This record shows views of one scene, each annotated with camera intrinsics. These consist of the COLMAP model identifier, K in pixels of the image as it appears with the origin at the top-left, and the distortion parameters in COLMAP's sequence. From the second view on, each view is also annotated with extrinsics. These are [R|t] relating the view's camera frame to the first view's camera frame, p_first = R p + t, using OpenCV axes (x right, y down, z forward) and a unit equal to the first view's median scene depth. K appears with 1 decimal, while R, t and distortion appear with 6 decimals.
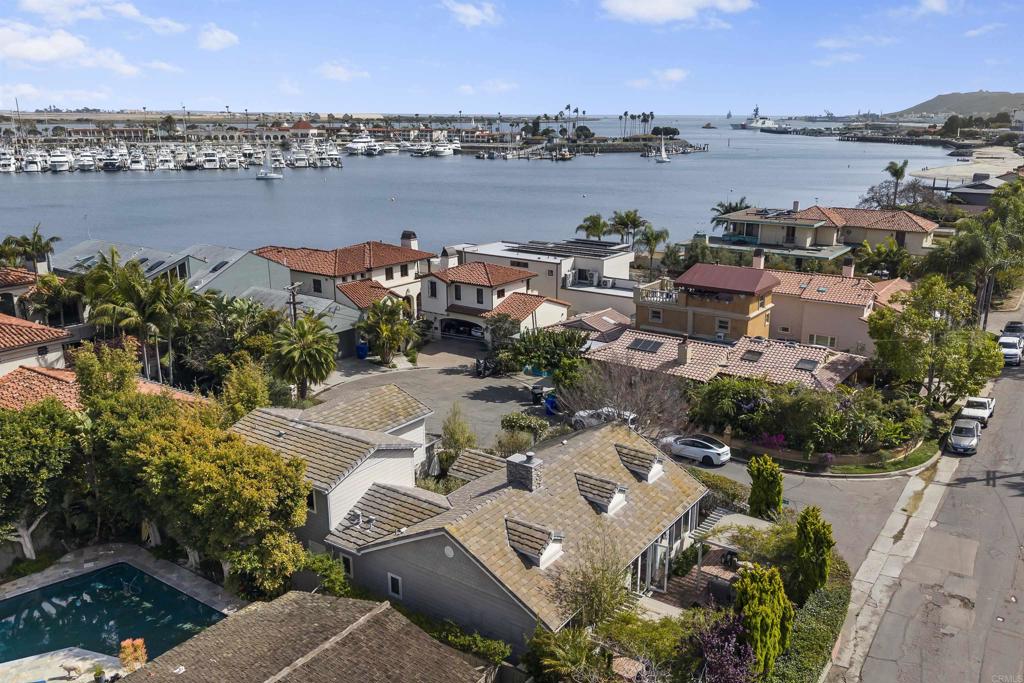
lens RADIAL K [[920.1, 0, 512.0], [0, 920.1, 341.5], [0, 0, 1]] dist [0.092837, -0.193622]
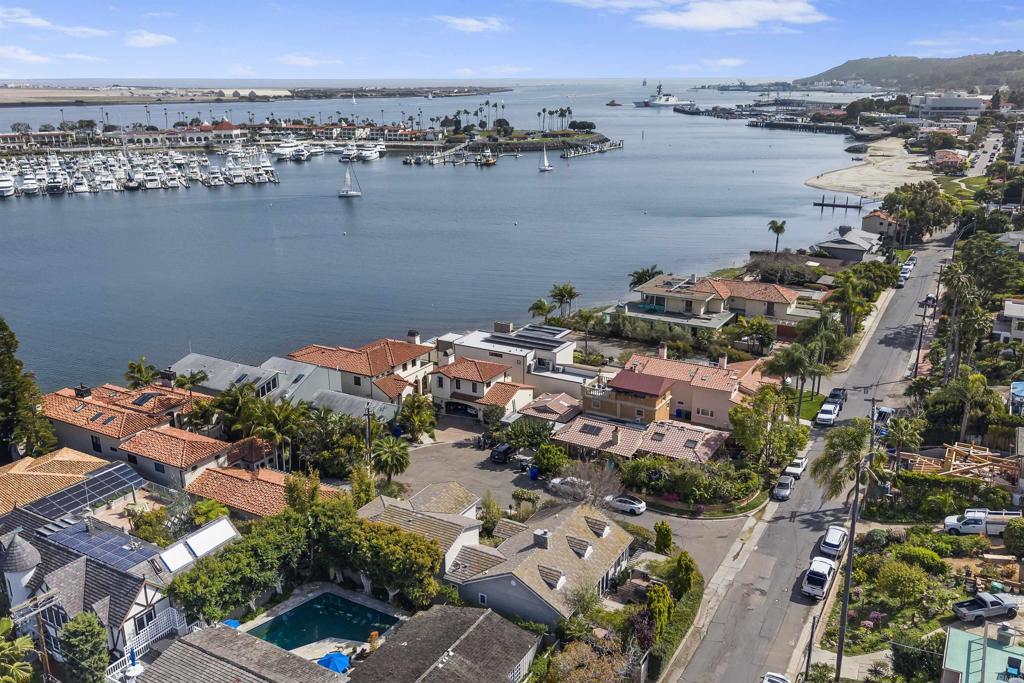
lens RADIAL K [[920.1, 0, 512.0], [0, 920.1, 341.5], [0, 0, 1]] dist [0.092837, -0.193622]
pose [[0.996099, -0.025658, 0.084432, -0.117925], [0.024152, 0.999531, 0.018812, -0.180927], [-0.084875, -0.016699, 0.996252, -0.543910]]
